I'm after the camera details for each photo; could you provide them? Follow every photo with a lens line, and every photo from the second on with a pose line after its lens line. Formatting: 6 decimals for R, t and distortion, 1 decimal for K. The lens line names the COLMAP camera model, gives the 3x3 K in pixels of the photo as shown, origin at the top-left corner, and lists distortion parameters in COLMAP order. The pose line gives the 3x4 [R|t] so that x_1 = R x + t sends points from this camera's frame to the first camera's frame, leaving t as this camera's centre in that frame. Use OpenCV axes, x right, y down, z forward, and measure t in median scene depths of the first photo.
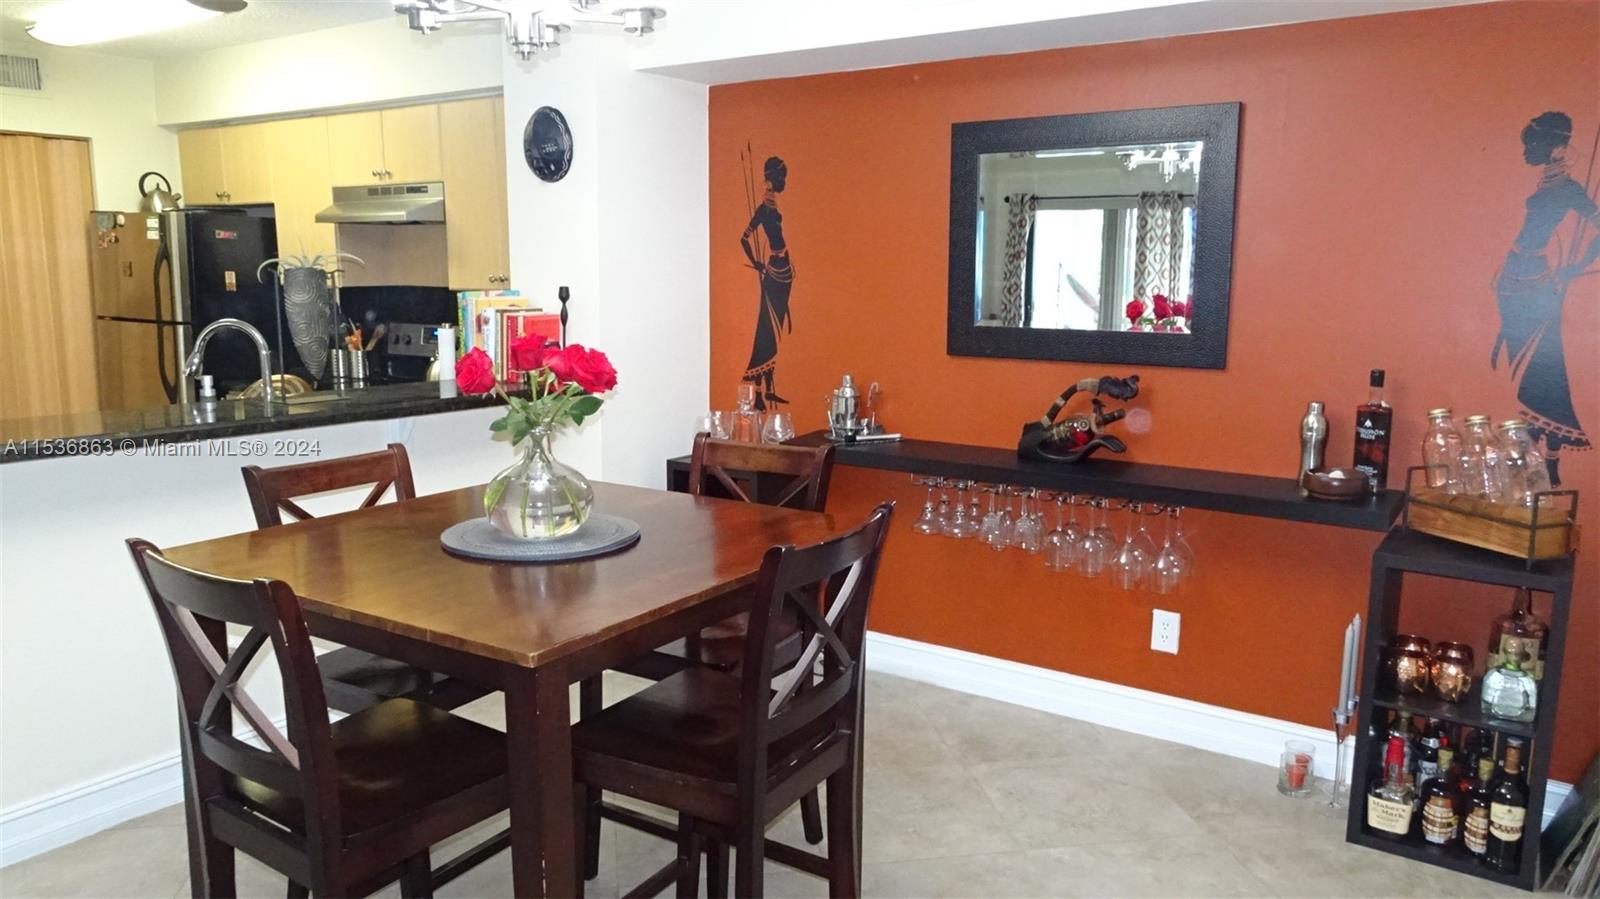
lens RADIAL K [[1144.3, 0, 804.5], [0, 1144.3, 452.1], [0, 0, 1]] dist [0.012678, -0.001921]
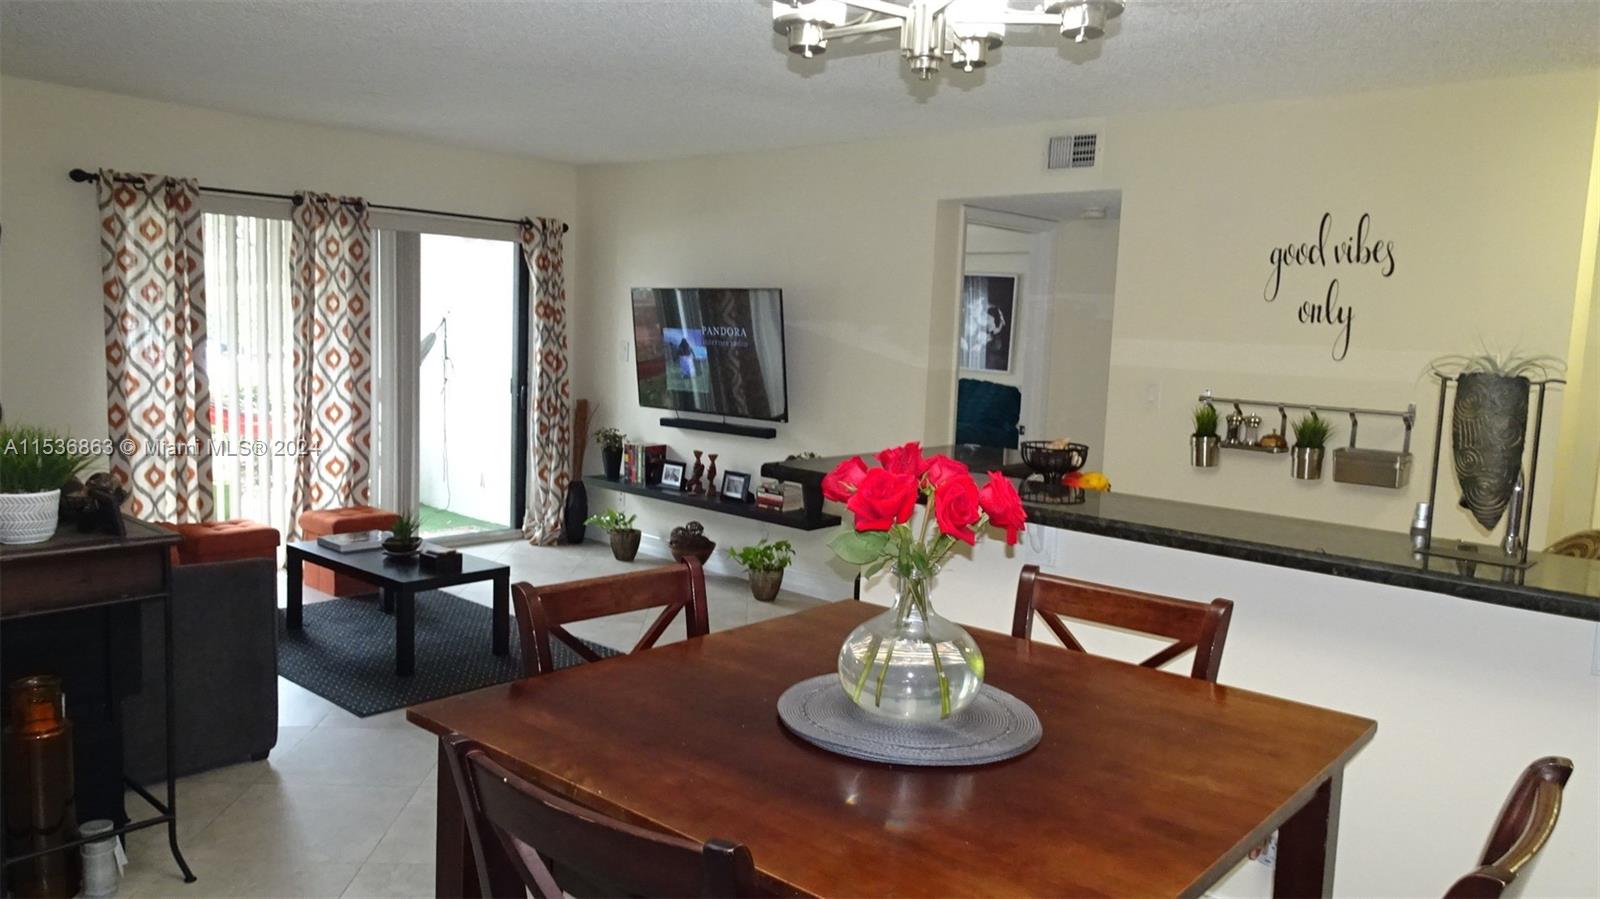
lens RADIAL K [[1144.3, 0, 804.5], [0, 1144.3, 452.1], [0, 0, 1]] dist [0.012678, -0.001921]
pose [[-0.130854, 0.097914, -0.986555, 0.302703], [-0.198736, 0.972321, 0.122861, -0.106904], [0.971278, 0.212141, -0.107773, 0.617509]]
